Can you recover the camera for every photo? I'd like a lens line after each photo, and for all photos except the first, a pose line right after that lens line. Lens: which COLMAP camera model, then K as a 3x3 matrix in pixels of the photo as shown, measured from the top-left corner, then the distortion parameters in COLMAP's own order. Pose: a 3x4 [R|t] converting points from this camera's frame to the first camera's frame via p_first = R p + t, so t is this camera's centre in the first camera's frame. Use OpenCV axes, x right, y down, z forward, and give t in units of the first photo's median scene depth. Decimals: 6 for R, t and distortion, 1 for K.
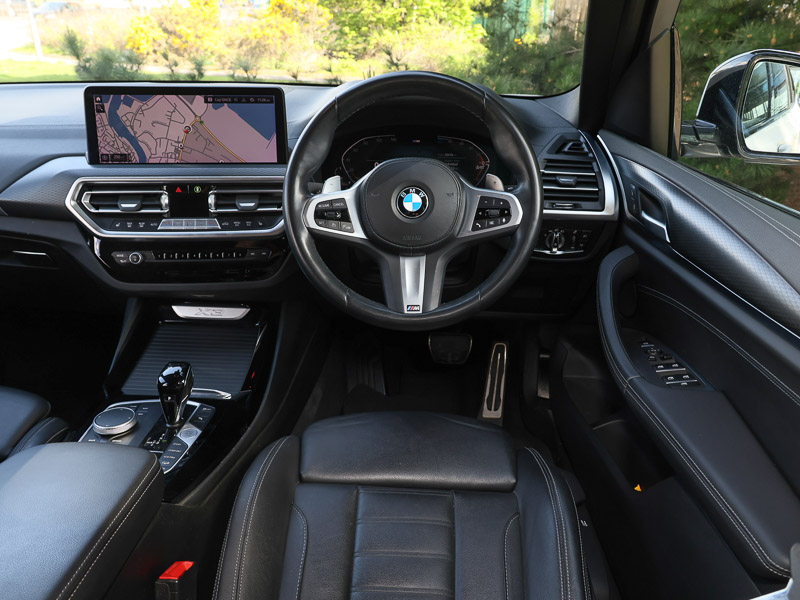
lens RADIAL K [[626.8, 0, 400.0], [0, 626.8, 300.0], [0, 0, 1]] dist [0.002739, 0.001585]
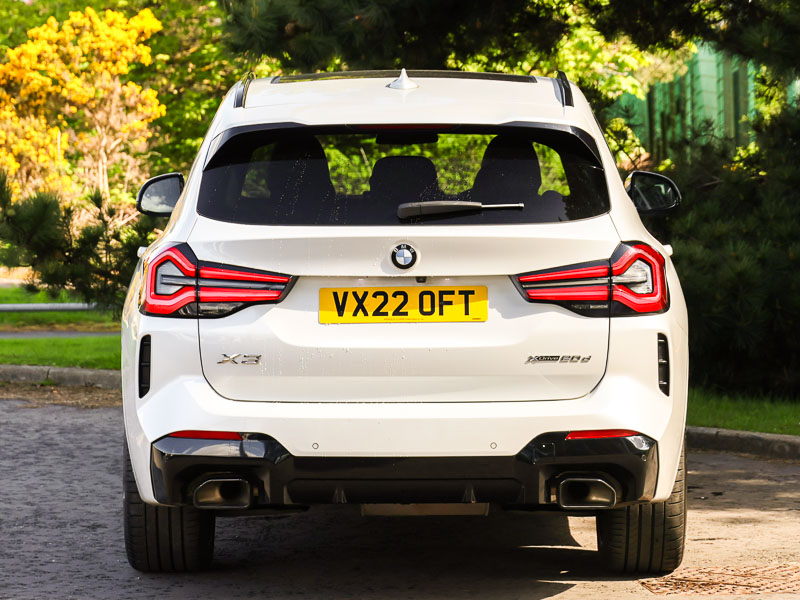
lens RADIAL K [[2444.6, 0, 400.0], [0, 2444.6, 300.0], [0, 0, 1]] dist [-0.033988, -0.304510]
pose [[0.999520, -0.023818, 0.019834, -0.128968], [0.029074, 0.942246, -0.333657, 0.744807], [-0.010742, 0.334073, 0.942486, -1.803957]]
